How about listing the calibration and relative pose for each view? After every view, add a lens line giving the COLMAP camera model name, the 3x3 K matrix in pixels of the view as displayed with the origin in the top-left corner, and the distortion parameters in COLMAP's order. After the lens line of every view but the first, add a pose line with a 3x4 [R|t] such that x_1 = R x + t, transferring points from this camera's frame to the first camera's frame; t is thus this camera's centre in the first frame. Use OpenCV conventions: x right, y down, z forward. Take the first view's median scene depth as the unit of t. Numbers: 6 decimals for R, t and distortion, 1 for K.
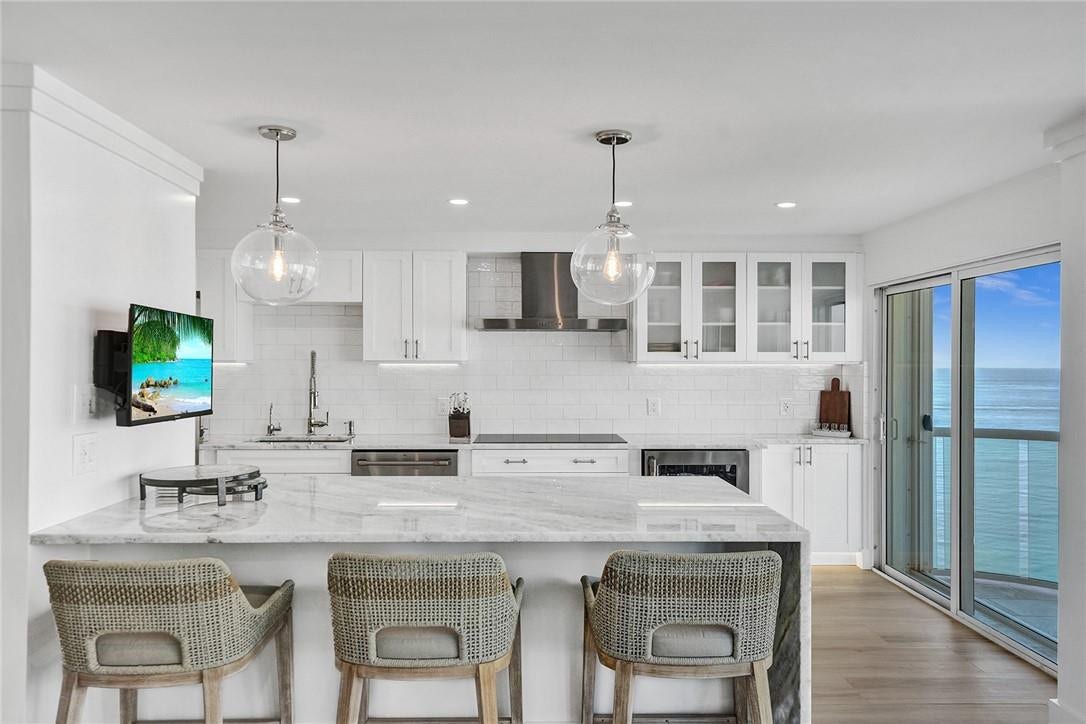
lens RADIAL K [[759.1, 0, 549.4], [0, 759.1, 365.7], [0, 0, 1]] dist [0.000704, -0.001135]
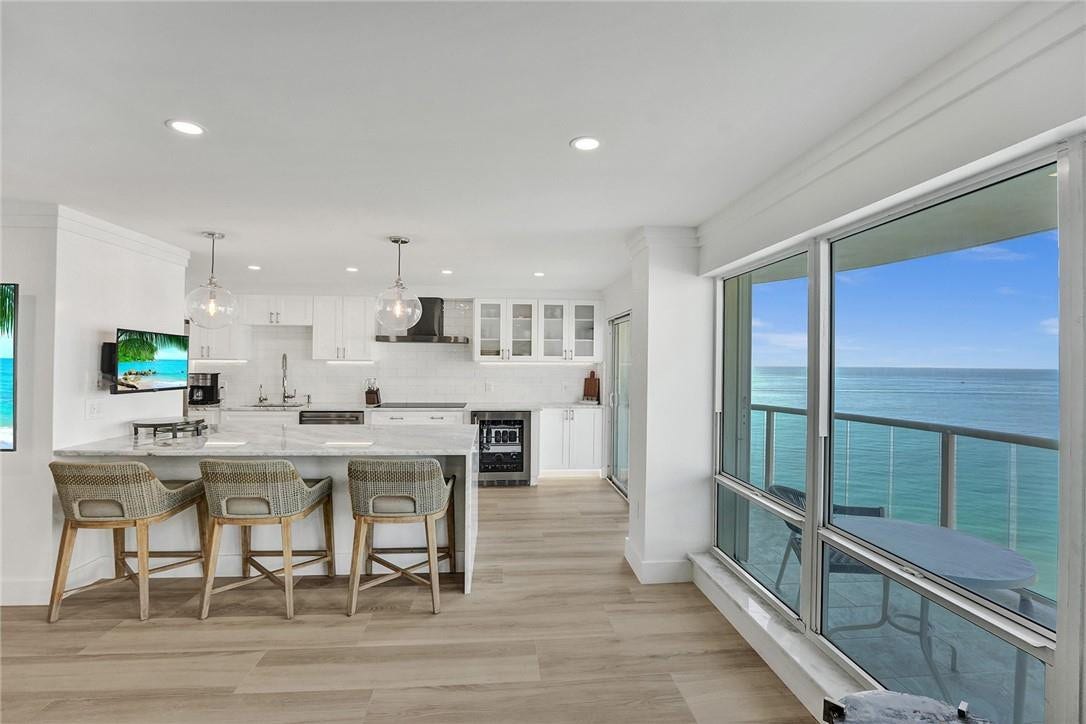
lens RADIAL K [[471.8, 0, 537.7], [0, 471.8, 370.6], [0, 0, 1]] dist [-0.029400, -0.001205]
pose [[0.998202, 0.004500, 0.059776, 0.229770], [-0.005526, 0.999840, 0.017006, -0.003313], [-0.059689, -0.017306, 0.998067, -0.106338]]
